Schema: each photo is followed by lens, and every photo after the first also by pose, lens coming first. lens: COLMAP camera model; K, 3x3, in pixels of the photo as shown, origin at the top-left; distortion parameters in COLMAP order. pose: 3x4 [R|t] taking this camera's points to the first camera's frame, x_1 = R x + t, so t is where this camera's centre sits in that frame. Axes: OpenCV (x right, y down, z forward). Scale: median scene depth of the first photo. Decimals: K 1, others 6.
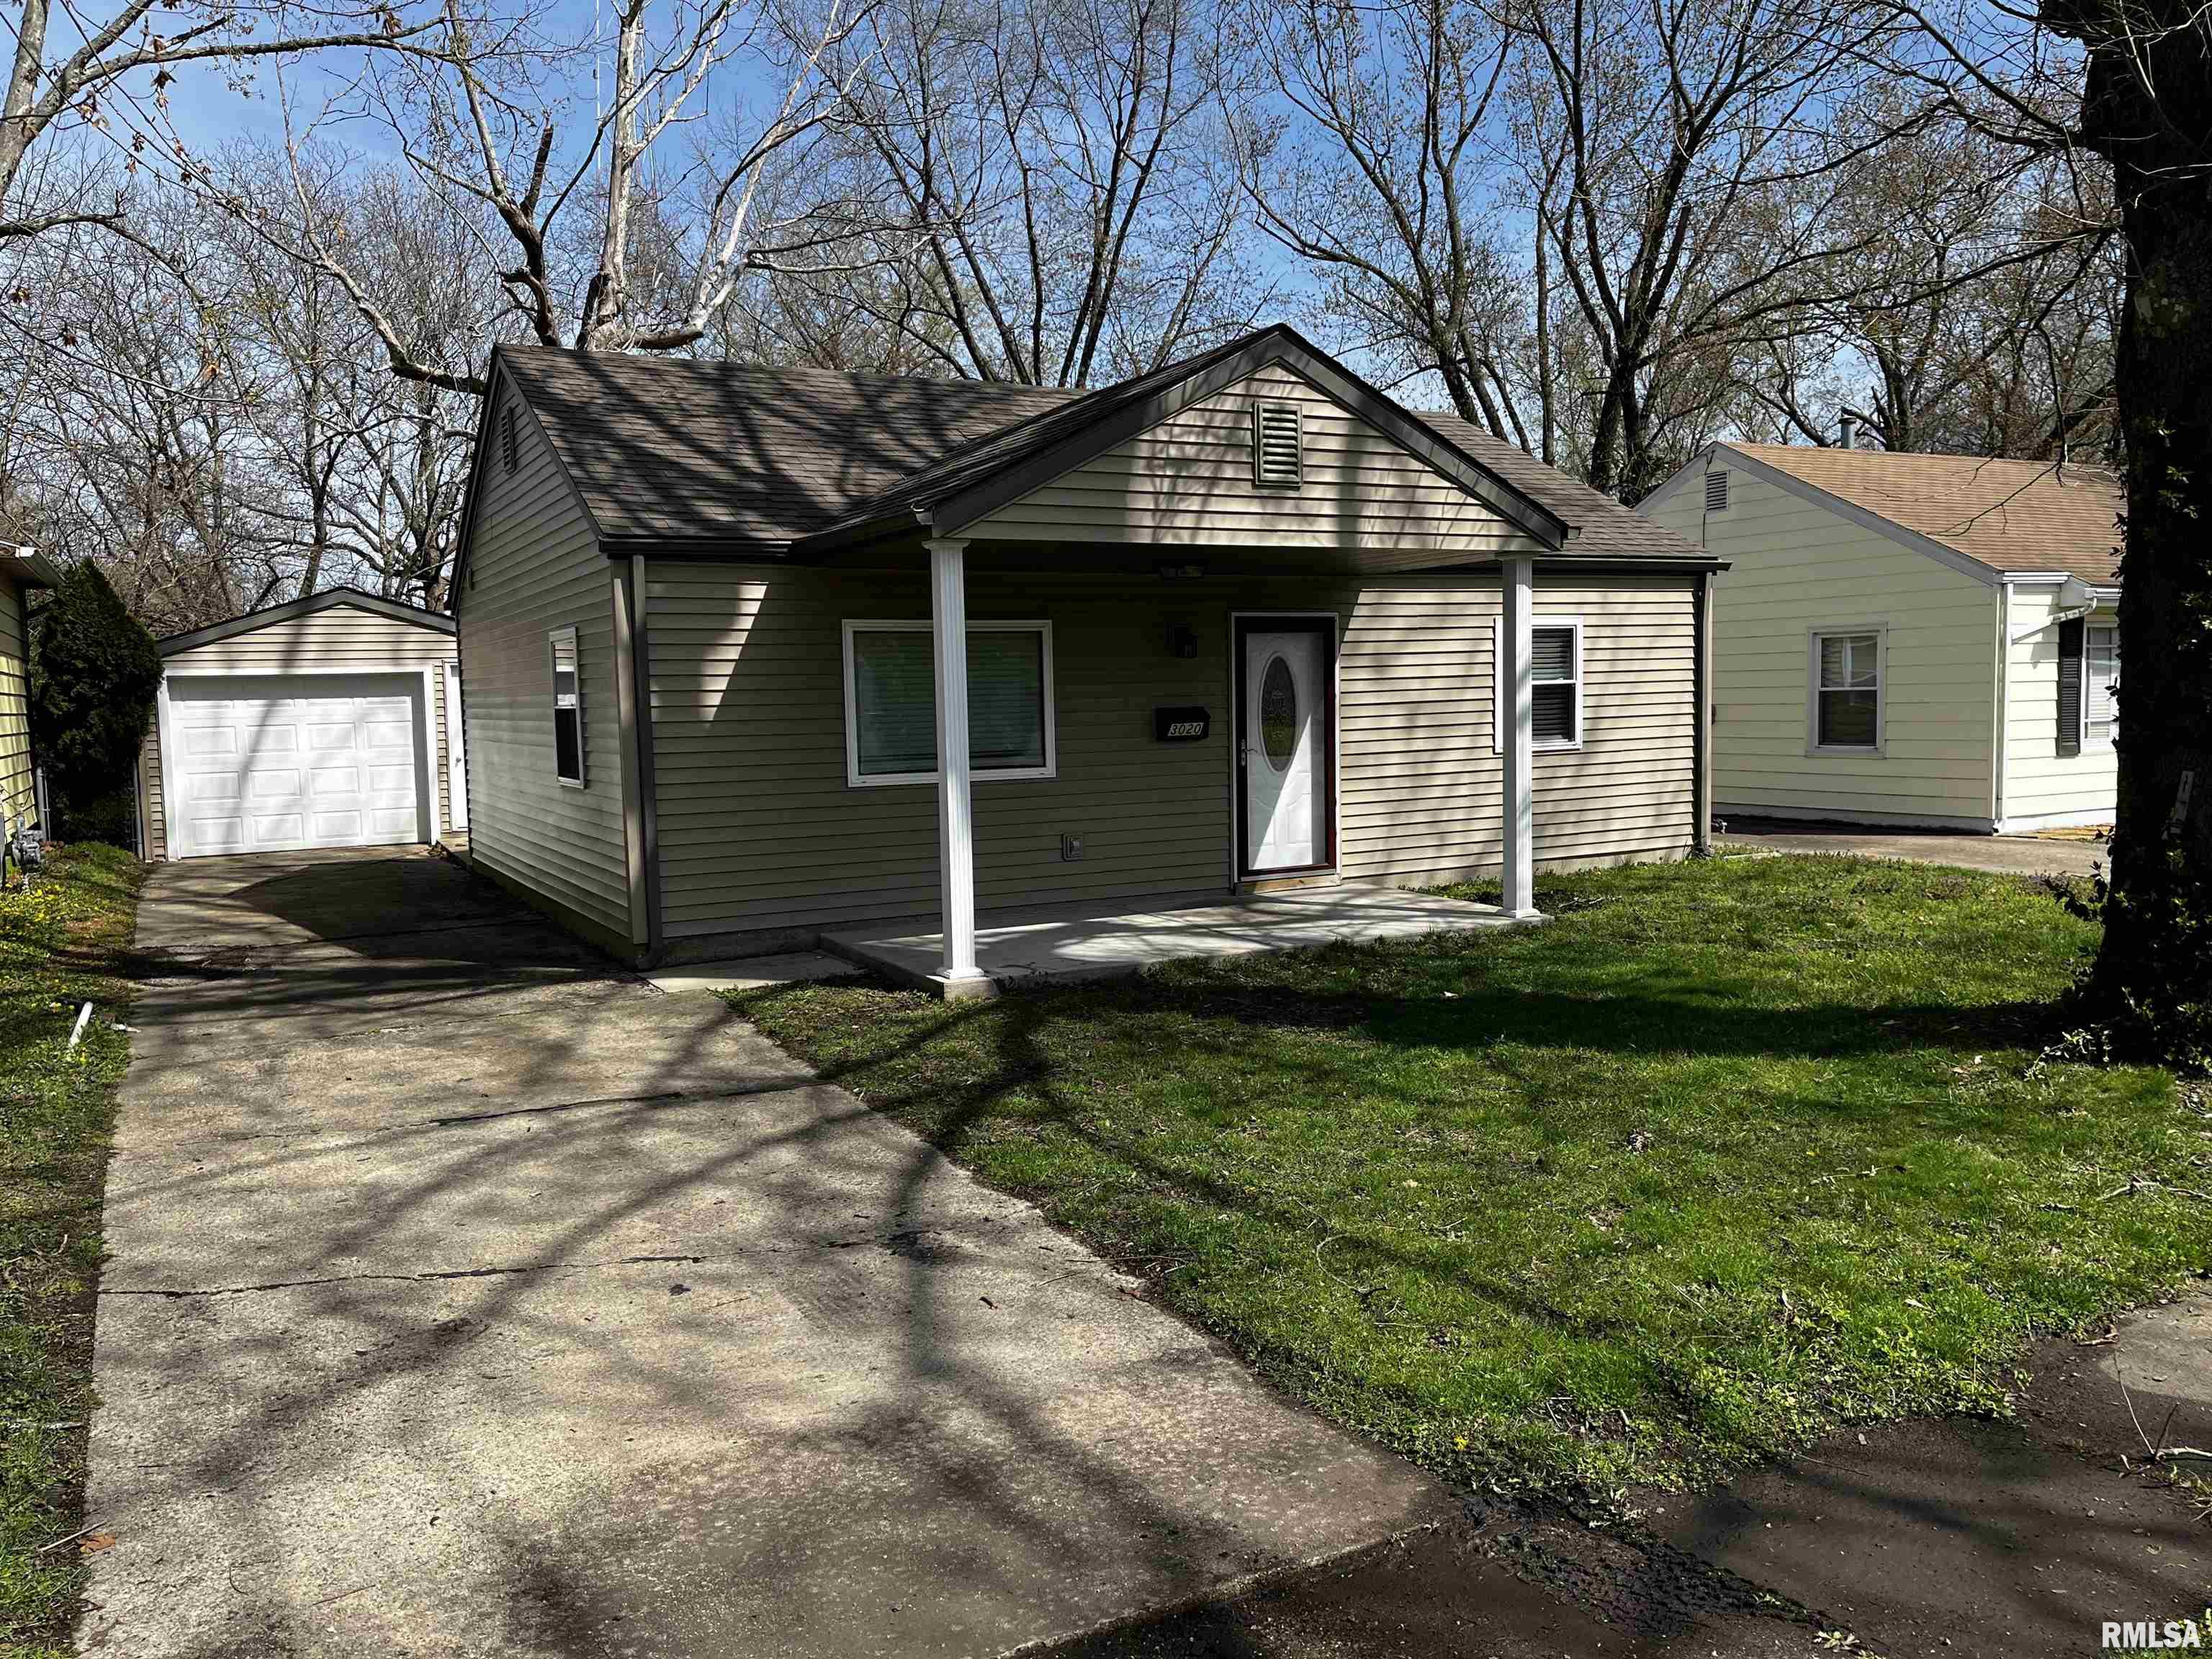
lens RADIAL K [[1682.9, 0, 1114.3], [0, 1682.9, 819.9], [0, 0, 1]] dist [0.062429, -0.078669]
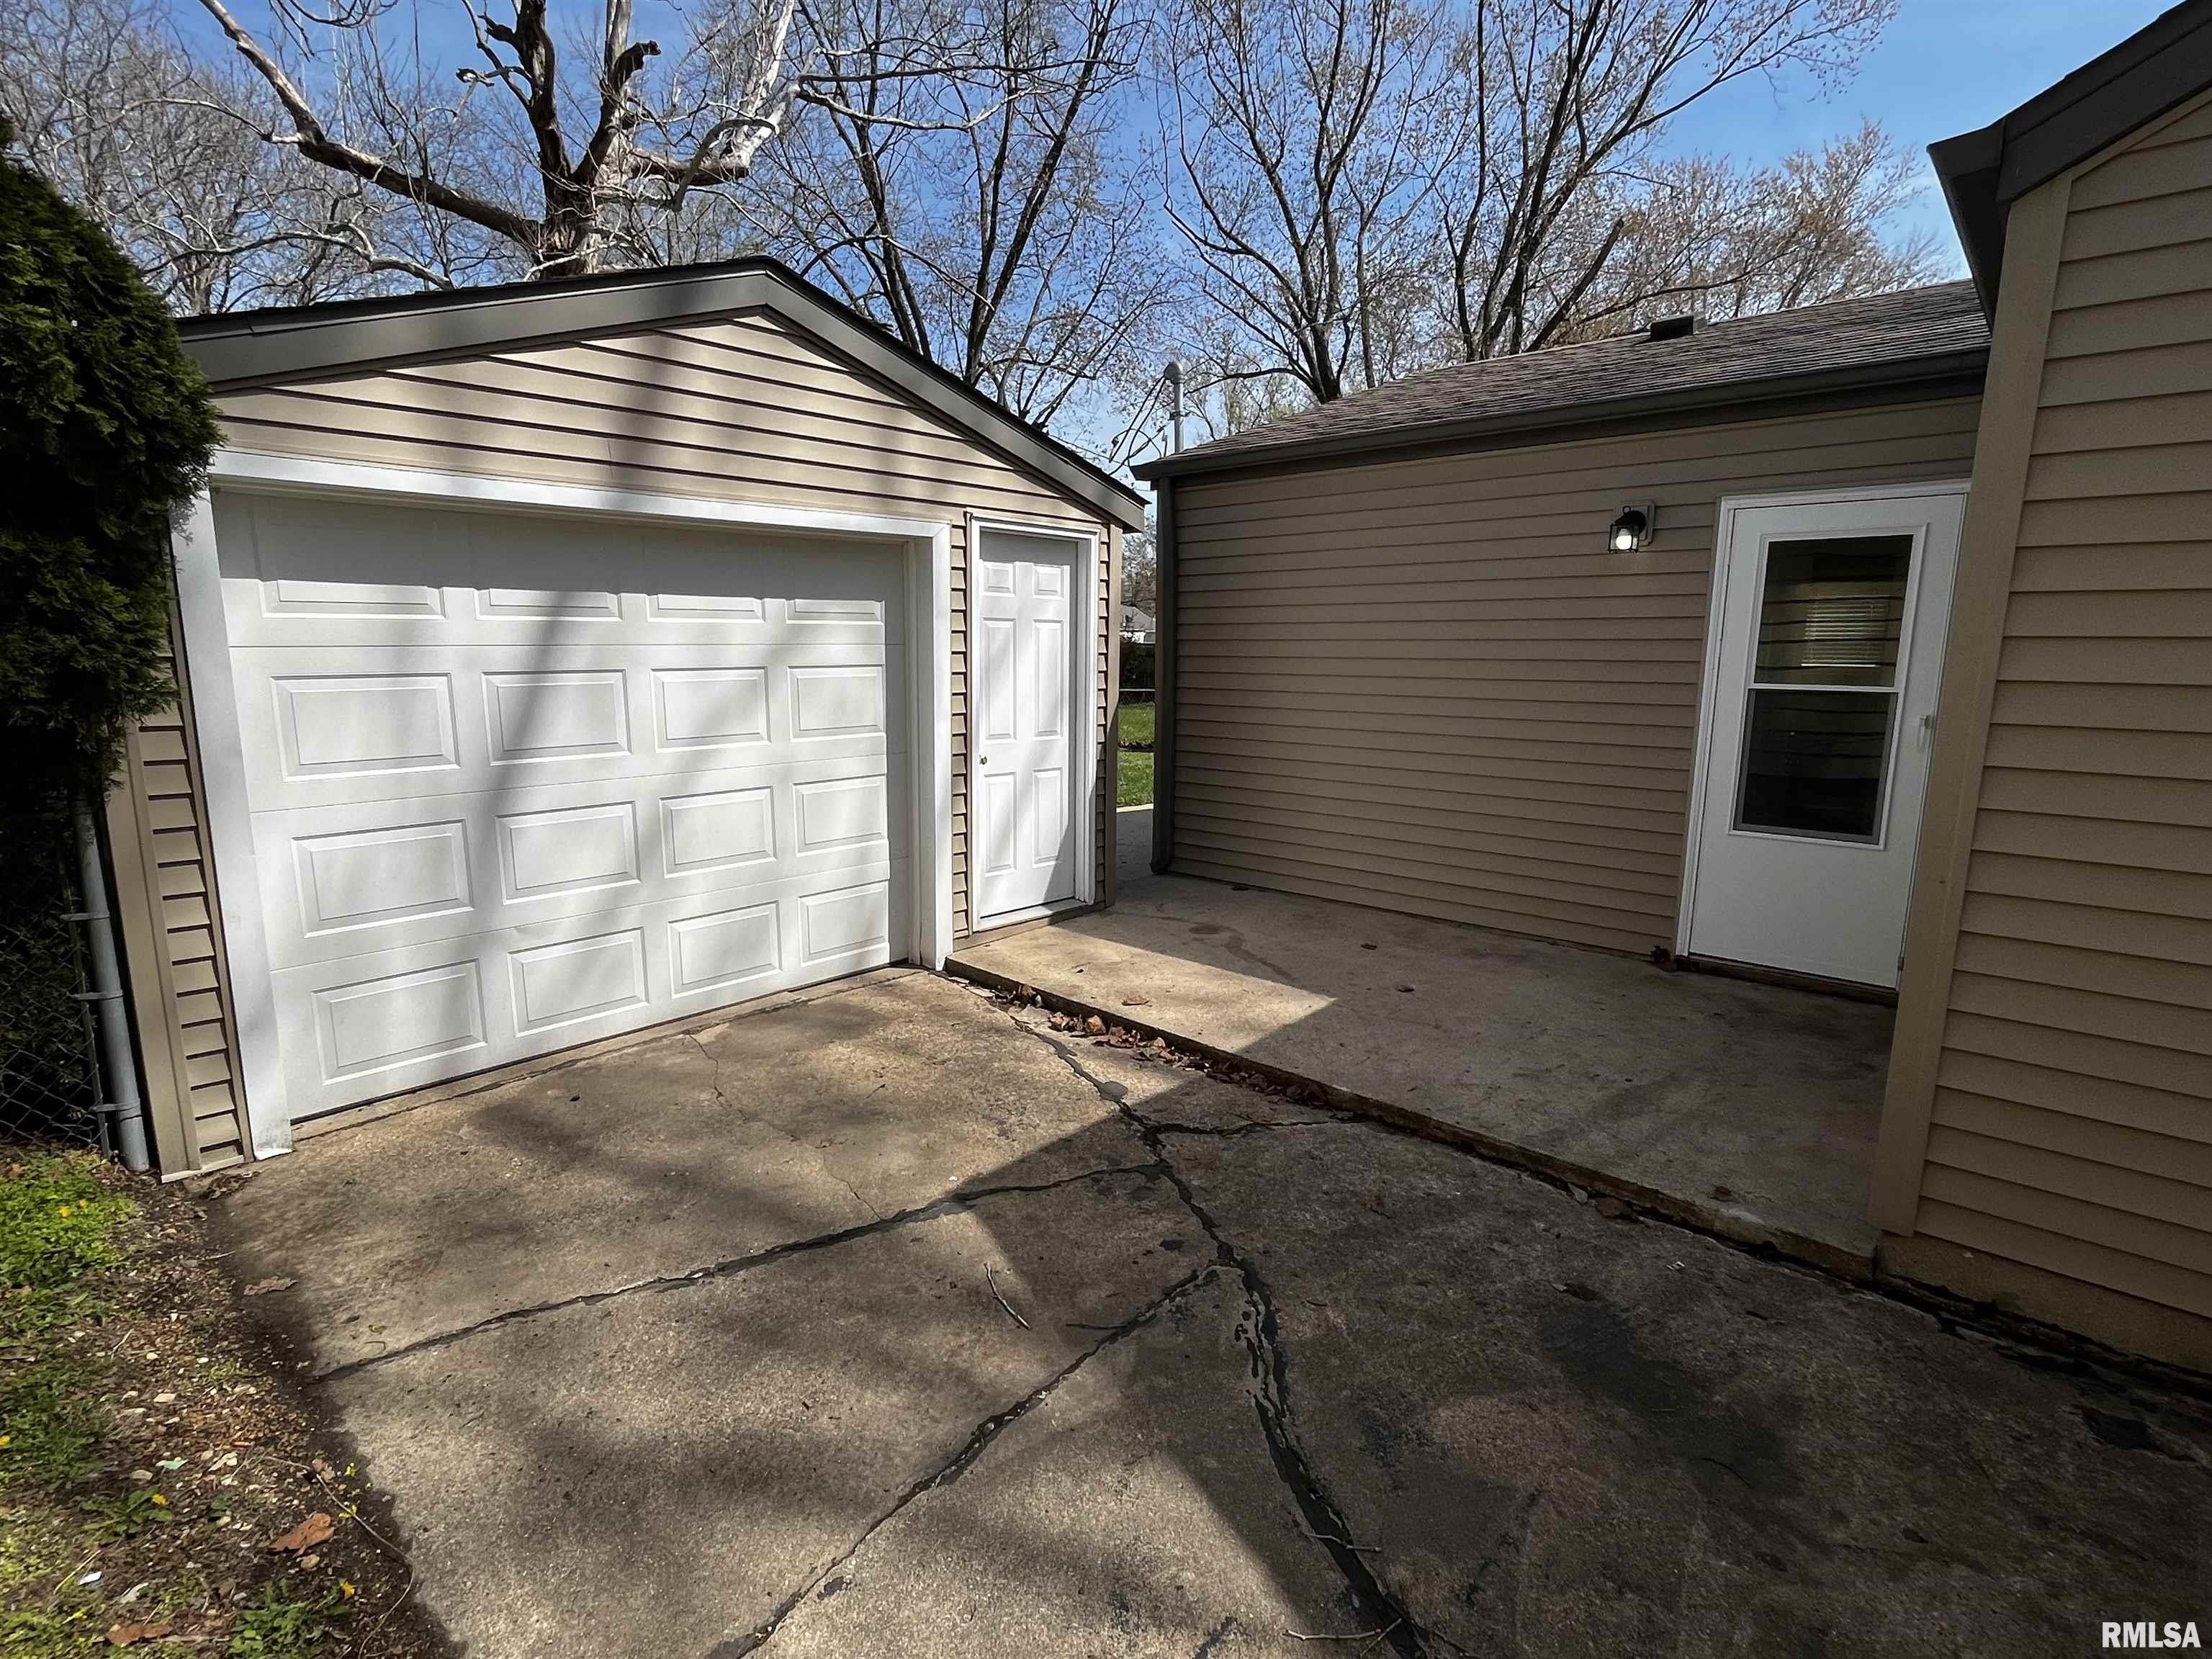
lens RADIAL K [[1110.9, 0, 1096.9], [0, 1110.9, 846.1], [0, 0, 1]] dist [-0.011346, 0.000323]
pose [[0.943228, -0.026796, 0.331064, -0.785104], [-0.005074, 0.995462, 0.095029, -0.070610], [-0.332107, -0.091314, 0.938811, 1.272754]]
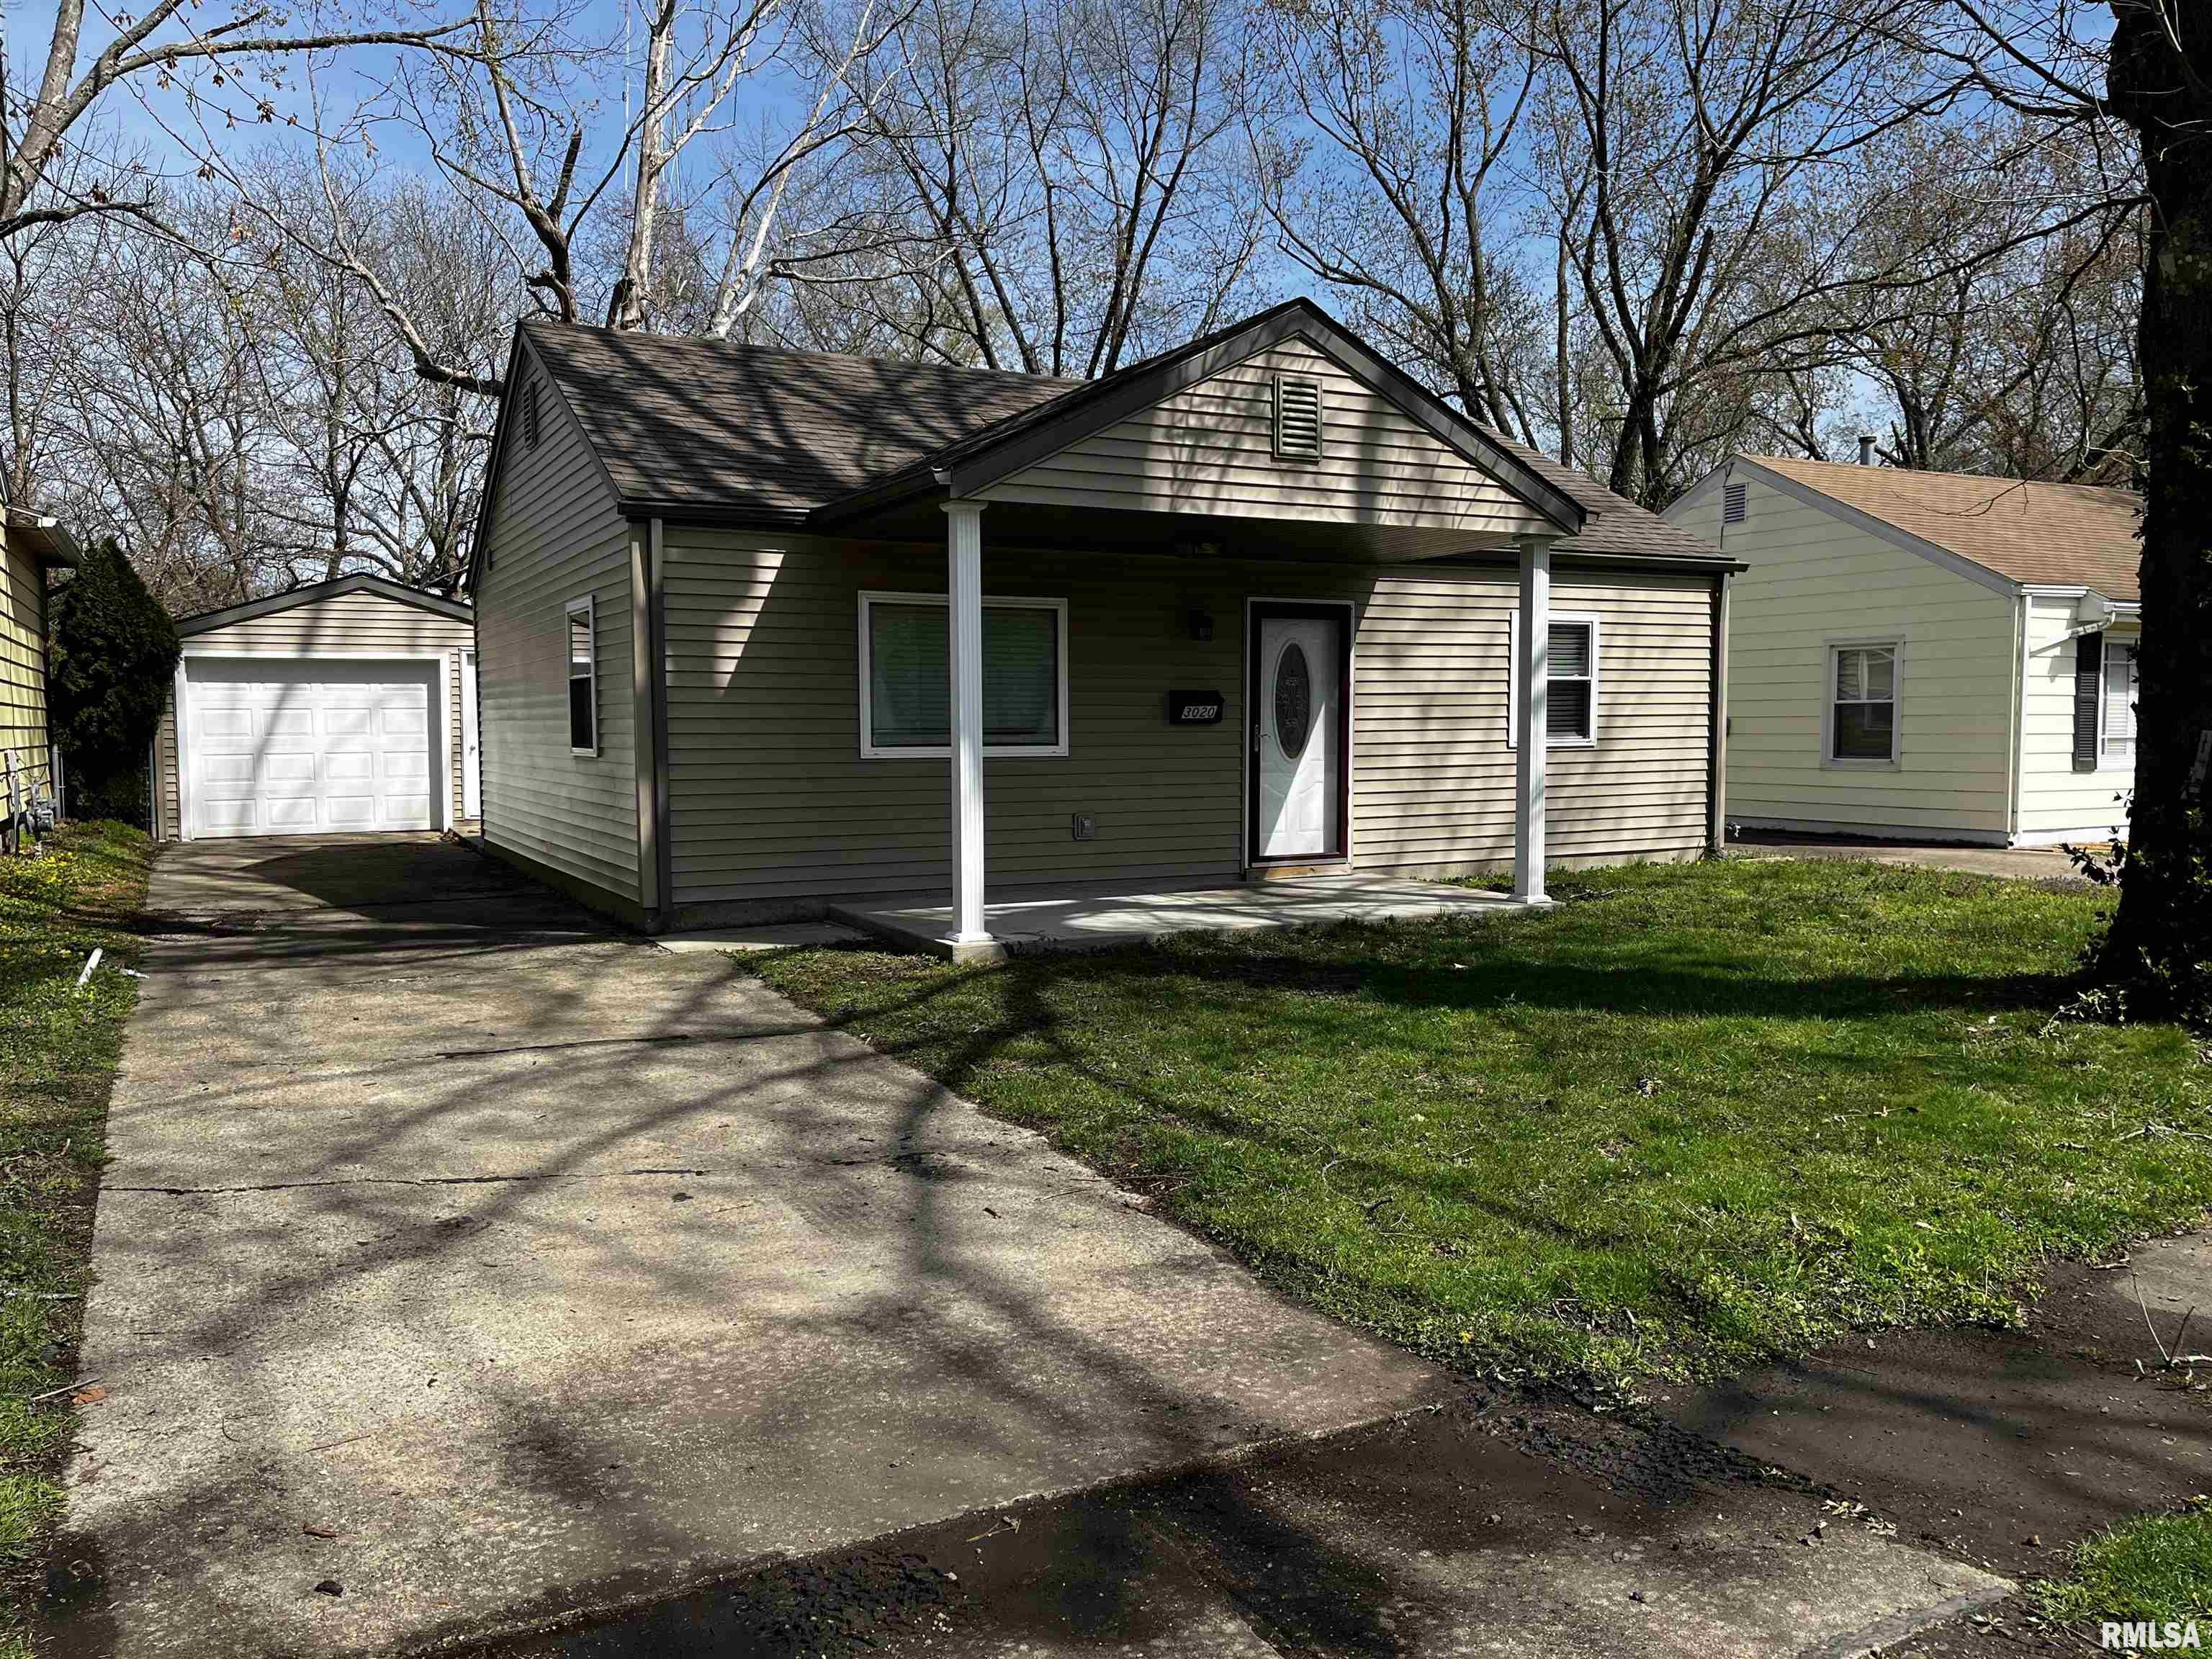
lens RADIAL K [[1682.9, 0, 1115.2], [0, 1682.9, 831.5], [0, 0, 1]] dist [0.062429, -0.078669]
pose [[0.999789, 0.019667, -0.005928, -0.000162], [-0.019735, 0.999738, -0.011597, 0.031200], [0.005698, 0.011711, 0.999915, 0.001656]]
